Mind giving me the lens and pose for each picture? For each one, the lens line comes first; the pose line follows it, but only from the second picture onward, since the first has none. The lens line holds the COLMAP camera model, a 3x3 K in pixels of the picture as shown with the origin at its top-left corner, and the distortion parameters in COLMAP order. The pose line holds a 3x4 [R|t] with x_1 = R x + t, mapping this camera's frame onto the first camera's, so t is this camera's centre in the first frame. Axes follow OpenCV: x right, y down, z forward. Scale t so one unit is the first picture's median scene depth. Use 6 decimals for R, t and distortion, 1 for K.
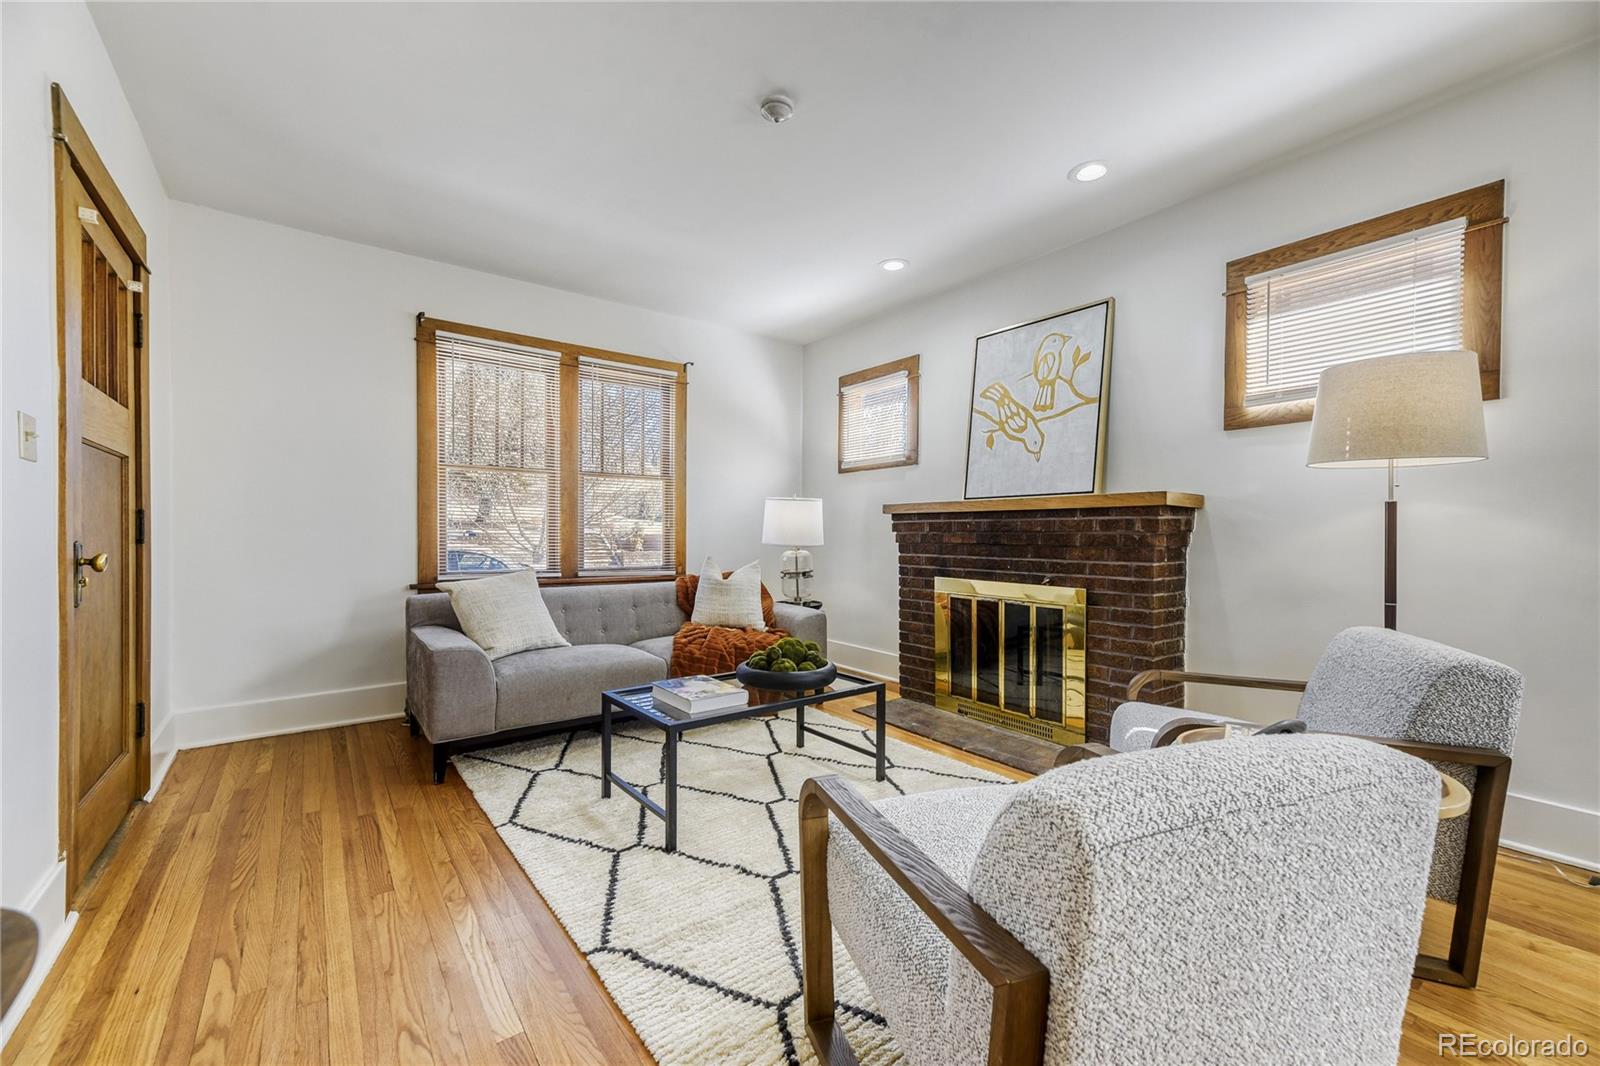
lens RADIAL K [[658.8, 0, 798.0], [0, 658.8, 534.7], [0, 0, 1]] dist [0.006218, -0.002196]
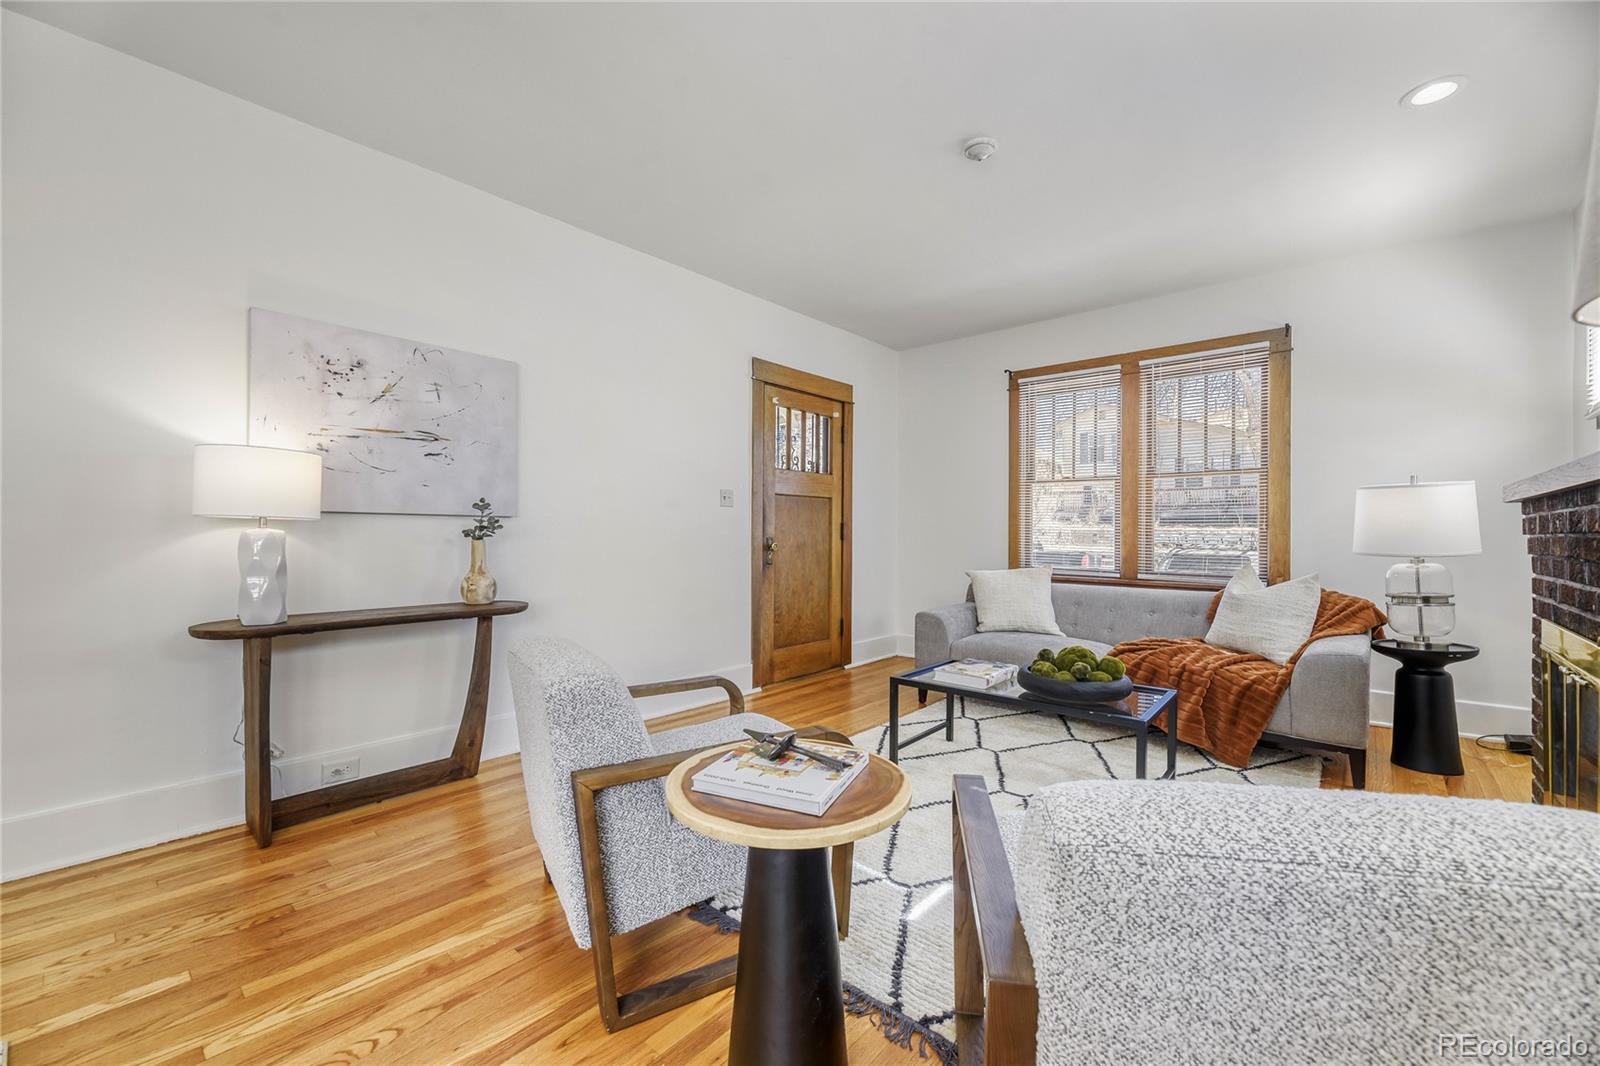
lens RADIAL K [[658.8, 0, 793.5], [0, 658.8, 534.3], [0, 0, 1]] dist [0.006218, -0.002196]
pose [[0.179224, 0.000055, -0.983808, 0.602388], [-0.003607, 0.999993, -0.000601, -0.002122], [0.983802, 0.003657, 0.179223, 0.308246]]
